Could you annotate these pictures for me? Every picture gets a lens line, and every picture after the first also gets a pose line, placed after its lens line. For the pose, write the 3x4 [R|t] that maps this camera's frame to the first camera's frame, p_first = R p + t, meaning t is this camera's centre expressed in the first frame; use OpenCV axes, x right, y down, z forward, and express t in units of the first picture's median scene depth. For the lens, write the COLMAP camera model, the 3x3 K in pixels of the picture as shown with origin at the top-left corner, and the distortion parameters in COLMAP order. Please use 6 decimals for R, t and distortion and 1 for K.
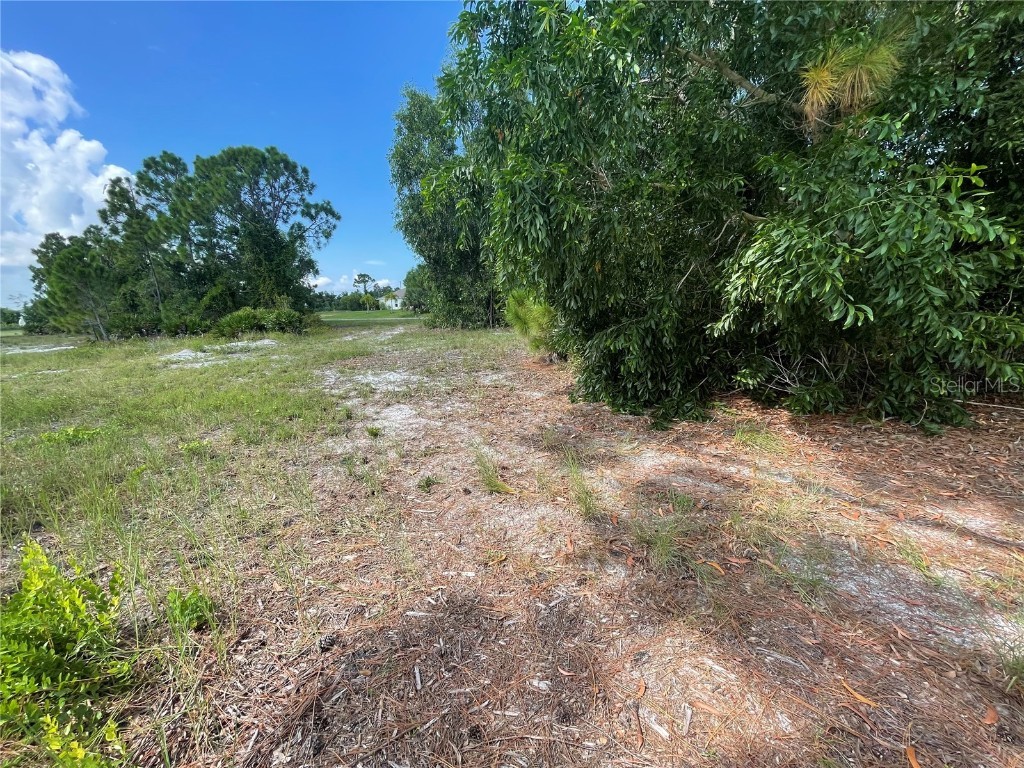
lens RADIAL K [[414.7, 0, 513.2], [0, 414.7, 382.6], [0, 0, 1]] dist [-0.001640, -0.000446]
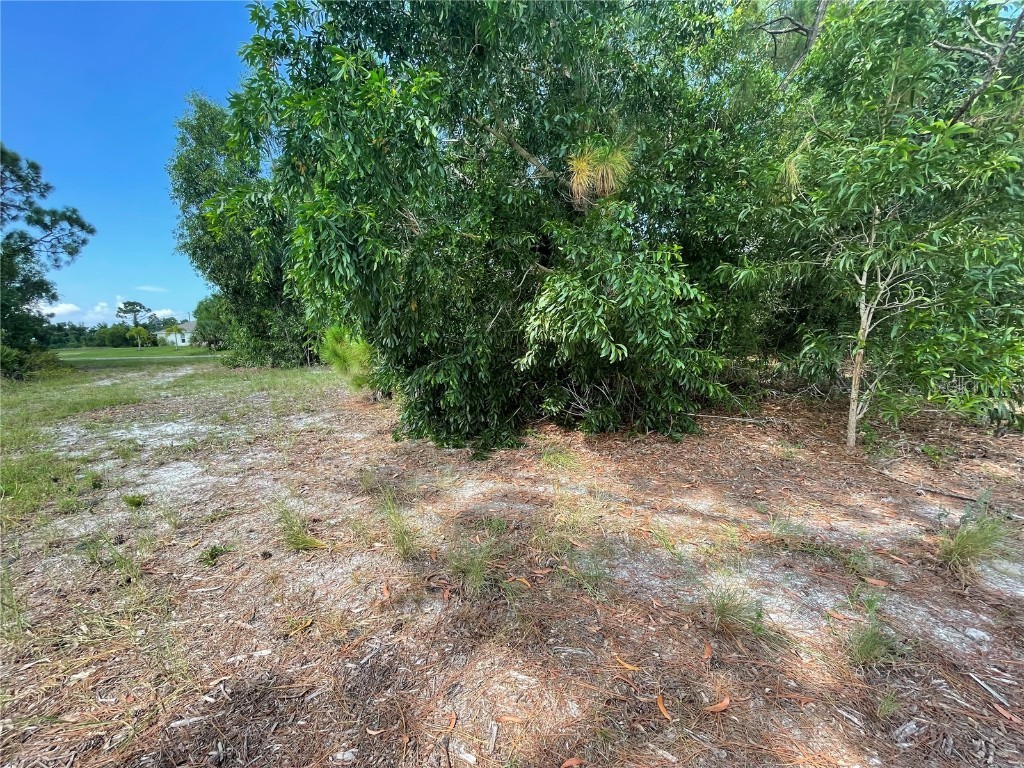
lens RADIAL K [[414.7, 0, 513.2], [0, 414.7, 382.6], [0, 0, 1]] dist [-0.001640, -0.000446]
pose [[0.921461, -0.033621, 0.387014, 0.028074], [0.066791, 0.995124, -0.072578, 0.000218], [-0.382687, 0.092727, 0.919213, -0.020083]]
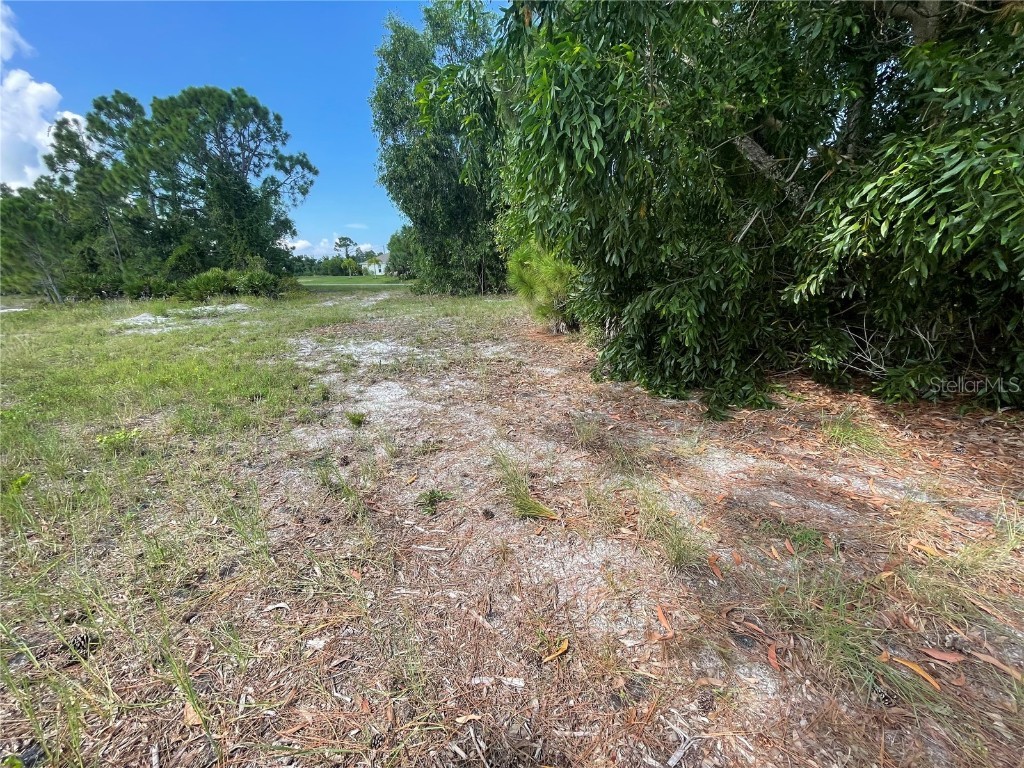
lens RADIAL K [[414.7, 0, 513.2], [0, 414.7, 382.6], [0, 0, 1]] dist [-0.001640, -0.000446]
pose [[0.999373, 0.008404, 0.034399, -0.065345], [-0.010874, 0.997326, 0.072261, -0.010862], [-0.033699, -0.072590, 0.996792, 0.207632]]
